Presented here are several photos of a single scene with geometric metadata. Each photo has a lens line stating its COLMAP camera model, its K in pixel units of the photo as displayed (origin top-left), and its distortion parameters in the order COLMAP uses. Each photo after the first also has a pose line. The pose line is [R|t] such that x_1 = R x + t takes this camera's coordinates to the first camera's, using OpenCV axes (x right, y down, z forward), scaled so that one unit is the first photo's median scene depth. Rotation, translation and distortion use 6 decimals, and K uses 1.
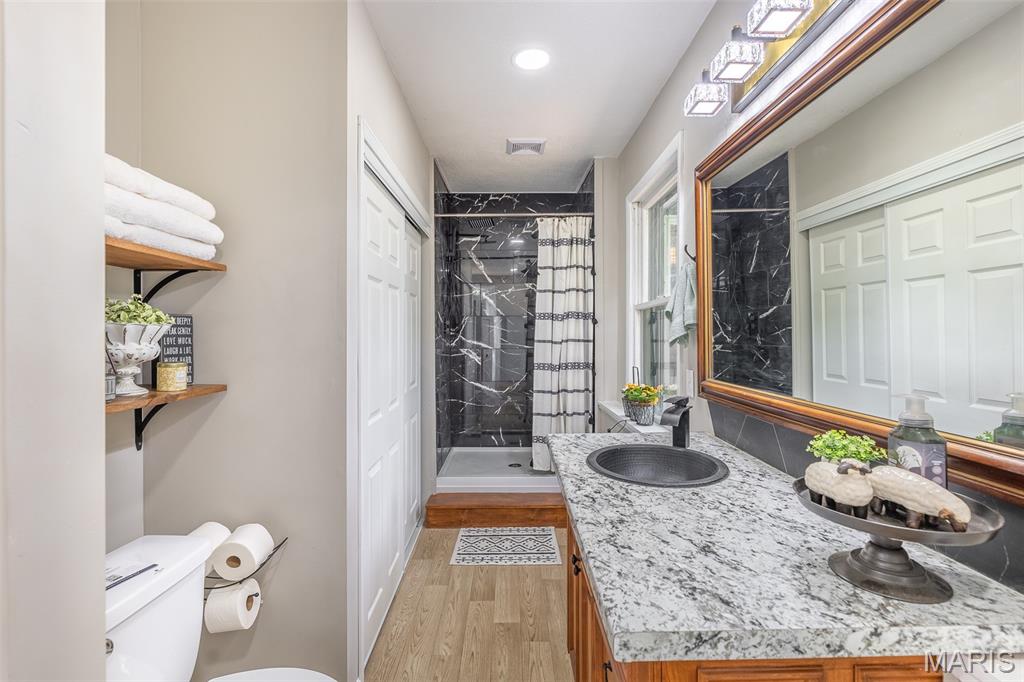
lens RADIAL K [[435.2, 0, 519.1], [0, 435.2, 336.5], [0, 0, 1]] dist [0.002469, 0.001056]
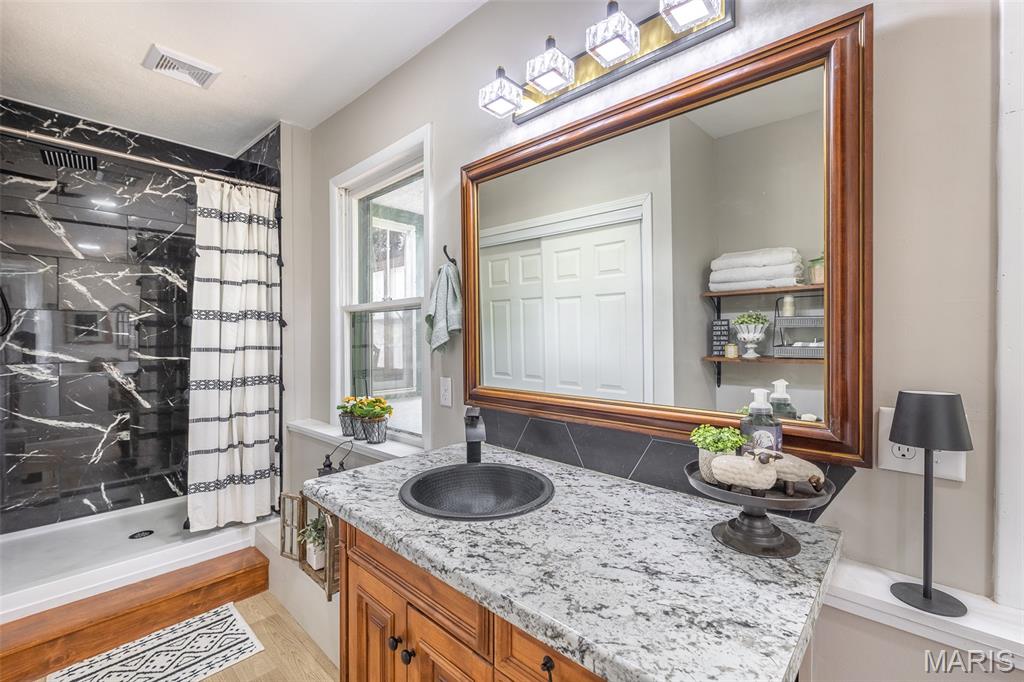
lens RADIAL K [[435.2, 0, 510.7], [0, 435.2, 338.3], [0, 0, 1]] dist [0.002469, 0.001056]
pose [[0.697054, -0.001235, 0.717017, -0.125110], [0.004727, 0.999985, -0.002874, -0.003742], [-0.717003, 0.005392, 0.697049, 0.154229]]
